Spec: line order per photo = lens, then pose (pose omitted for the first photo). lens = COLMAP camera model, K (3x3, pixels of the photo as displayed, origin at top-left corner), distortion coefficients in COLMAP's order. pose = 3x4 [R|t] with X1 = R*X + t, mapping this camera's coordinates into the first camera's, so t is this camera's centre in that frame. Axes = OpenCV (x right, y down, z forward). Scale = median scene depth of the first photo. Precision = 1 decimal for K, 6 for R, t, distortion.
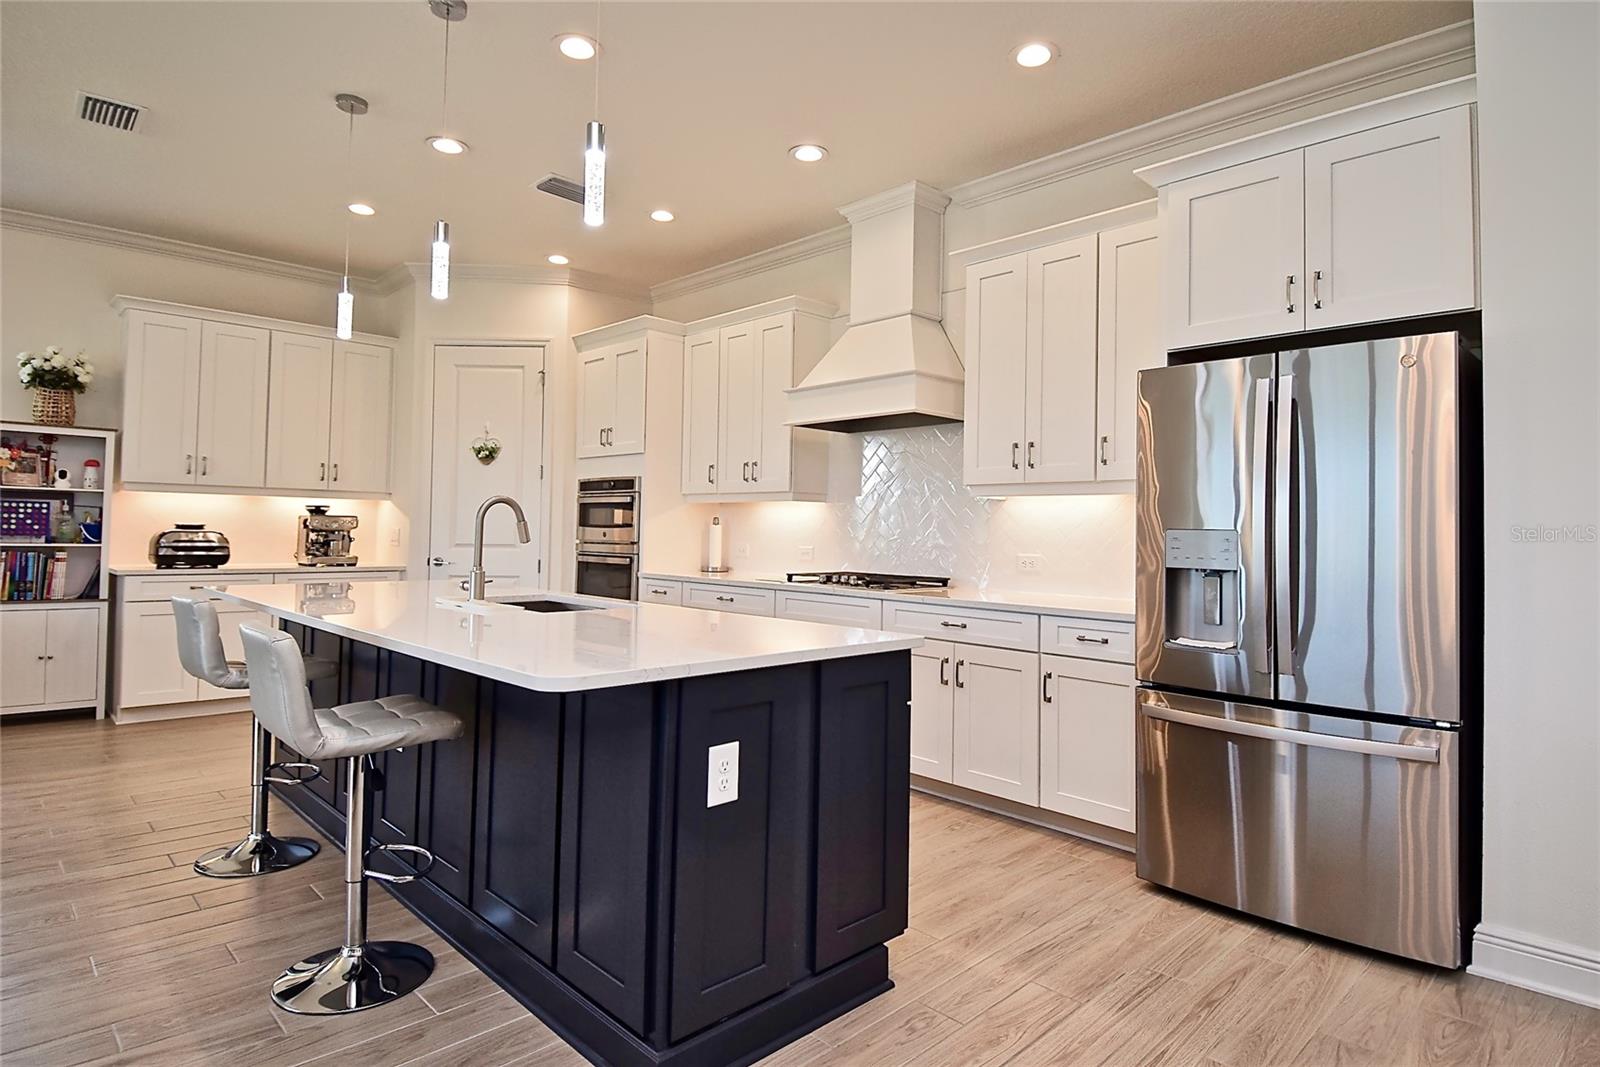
lens RADIAL K [[858.4, 0, 798.2], [0, 858.4, 536.0], [0, 0, 1]] dist [-0.006929, -0.002474]
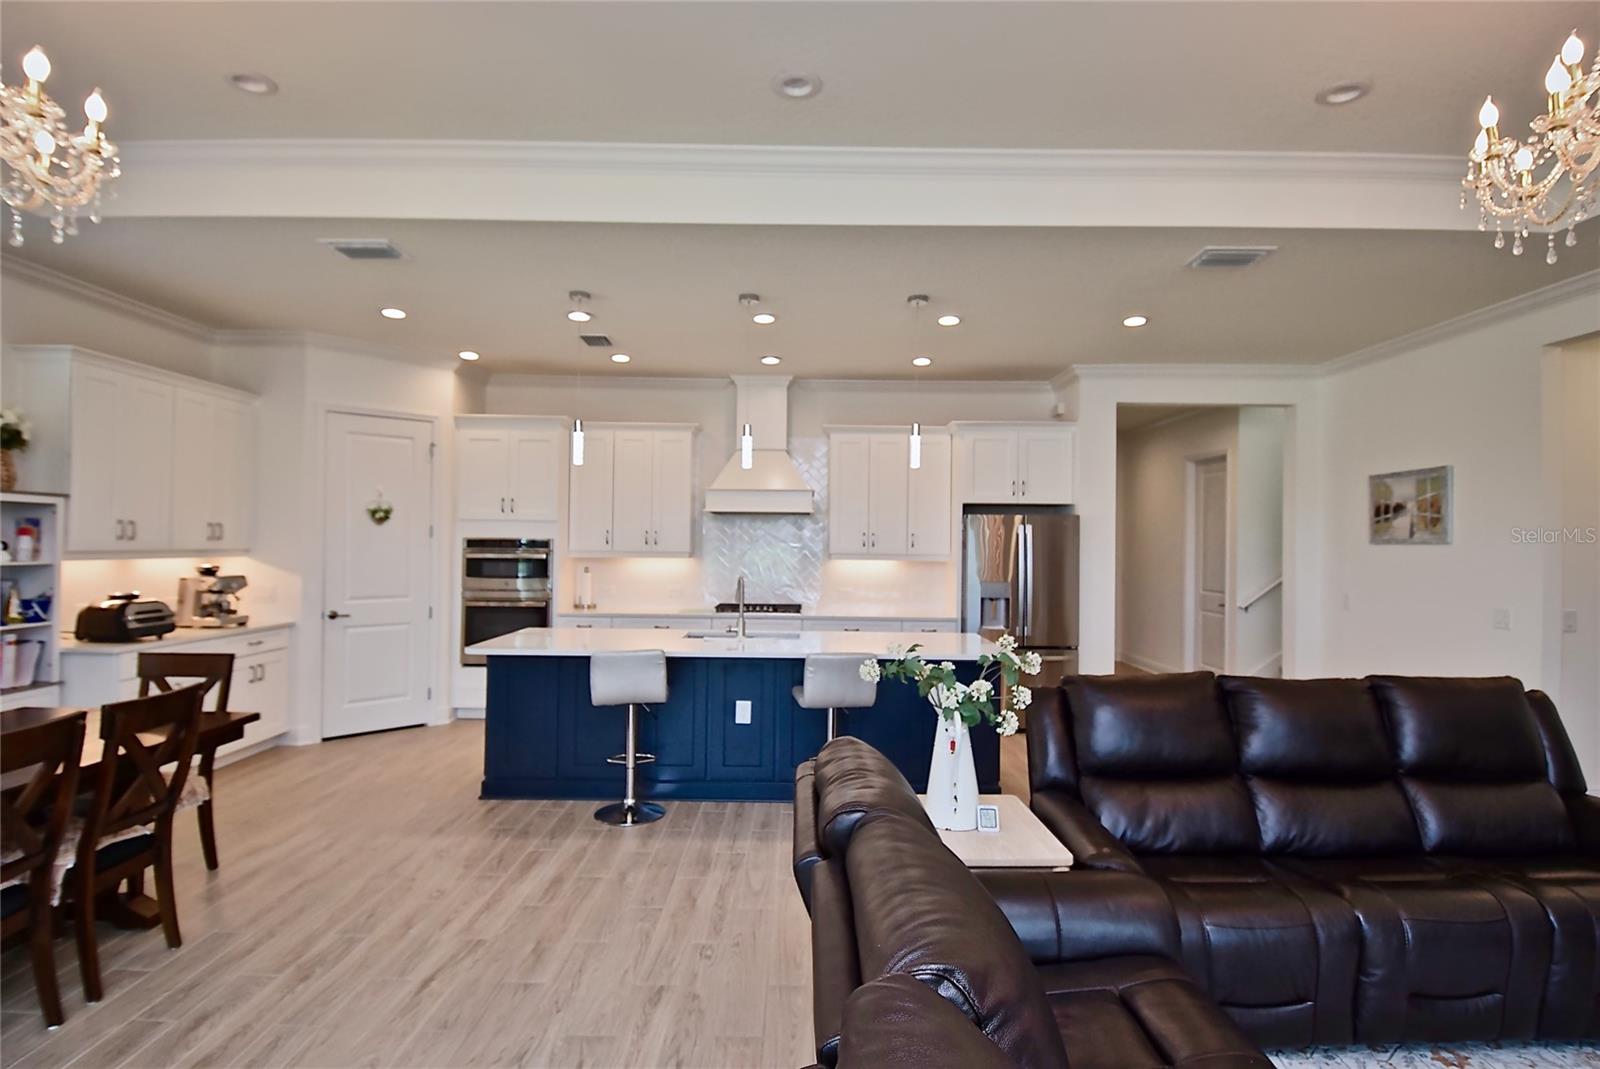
lens RADIAL K [[858.4, 0, 802.3], [0, 858.4, 535.9], [0, 0, 1]] dist [-0.006929, -0.002474]
pose [[0.702987, -0.004881, 0.711185, -0.846472], [0.009049, 0.999957, -0.002083, -0.067622], [-0.711145, 0.007900, 0.703001, -0.179904]]
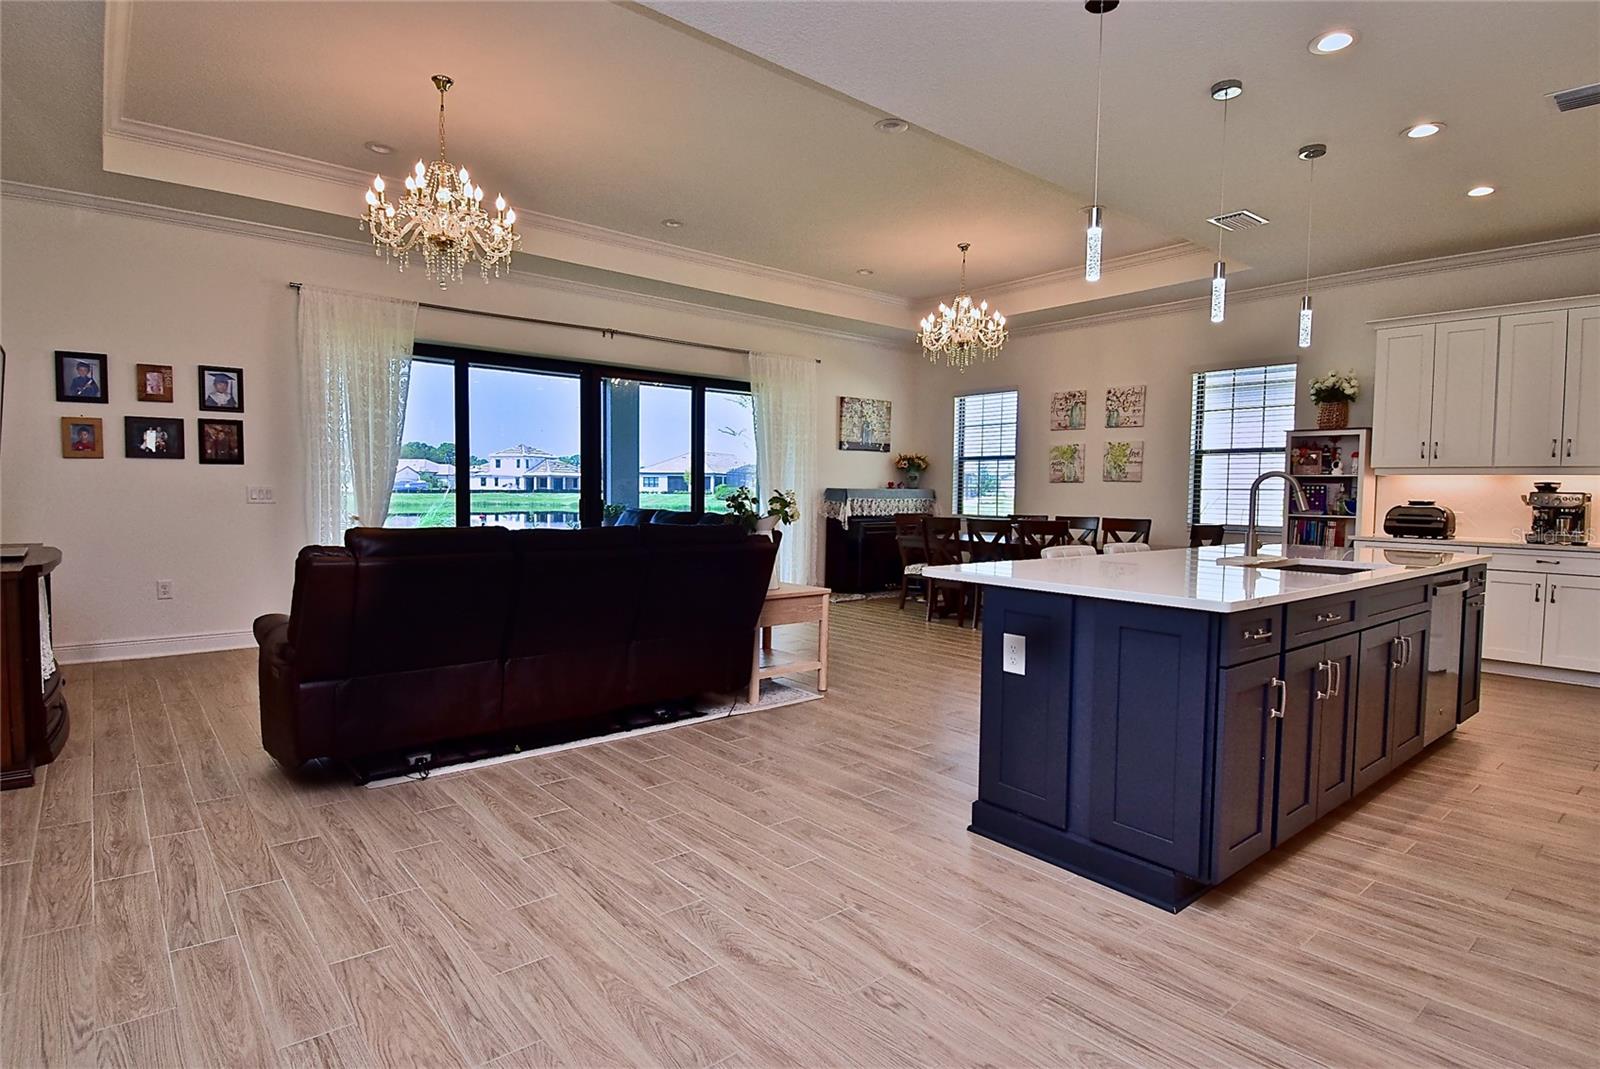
lens RADIAL K [[858.4, 0, 808.1], [0, 858.4, 534.0], [0, 0, 1]] dist [-0.006929, -0.002474]
pose [[-0.091738, 0.028952, -0.995362, 0.531019], [-0.028931, 0.999078, 0.031727, 0.018252], [0.995363, 0.031708, -0.090815, 0.272064]]
